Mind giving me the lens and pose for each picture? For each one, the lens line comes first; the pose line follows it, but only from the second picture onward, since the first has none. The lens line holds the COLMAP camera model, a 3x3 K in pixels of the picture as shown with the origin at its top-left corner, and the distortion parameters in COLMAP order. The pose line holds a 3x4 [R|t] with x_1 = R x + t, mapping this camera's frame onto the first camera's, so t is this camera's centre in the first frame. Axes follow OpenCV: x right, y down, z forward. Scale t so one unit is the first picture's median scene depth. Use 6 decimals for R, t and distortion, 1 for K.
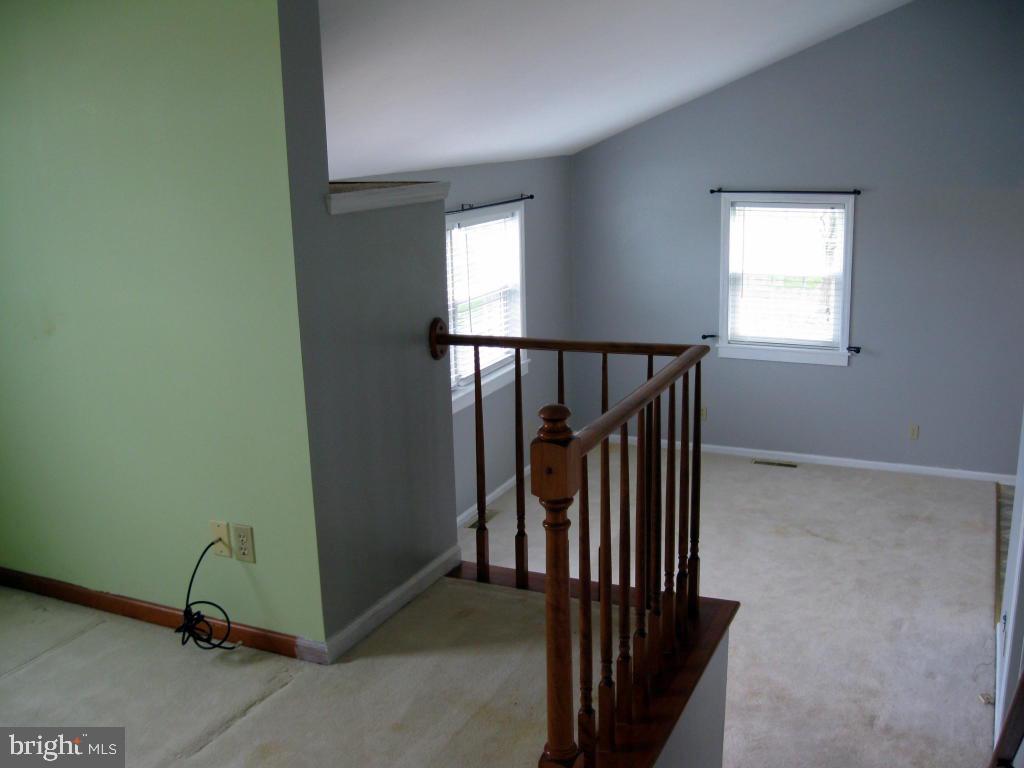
lens RADIAL K [[1056.7, 0, 515.0], [0, 1056.7, 393.5], [0, 0, 1]] dist [-0.108573, 0.000000]
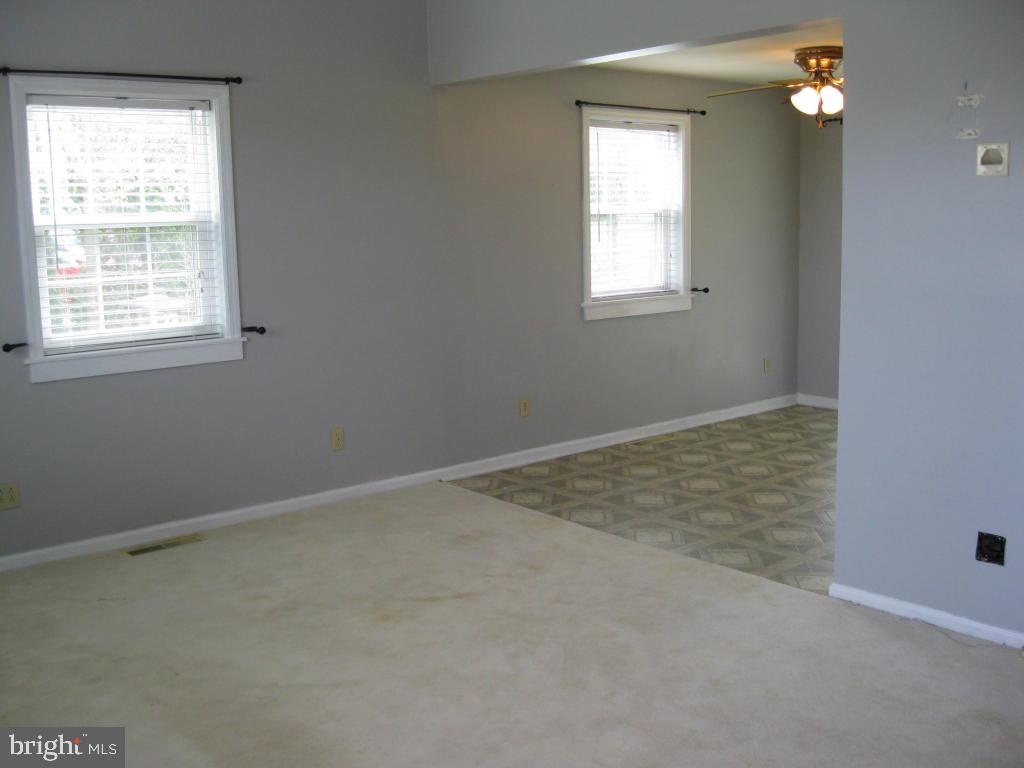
lens RADIAL K [[1056.7, 0, 494.7], [0, 1056.7, 373.0], [0, 0, 1]] dist [-0.108573, 0.000000]
pose [[0.437948, -0.117327, 0.891312, -0.183596], [0.235265, 0.971853, 0.012331, 0.010267], [-0.867671, 0.204294, 0.453223, 0.583235]]
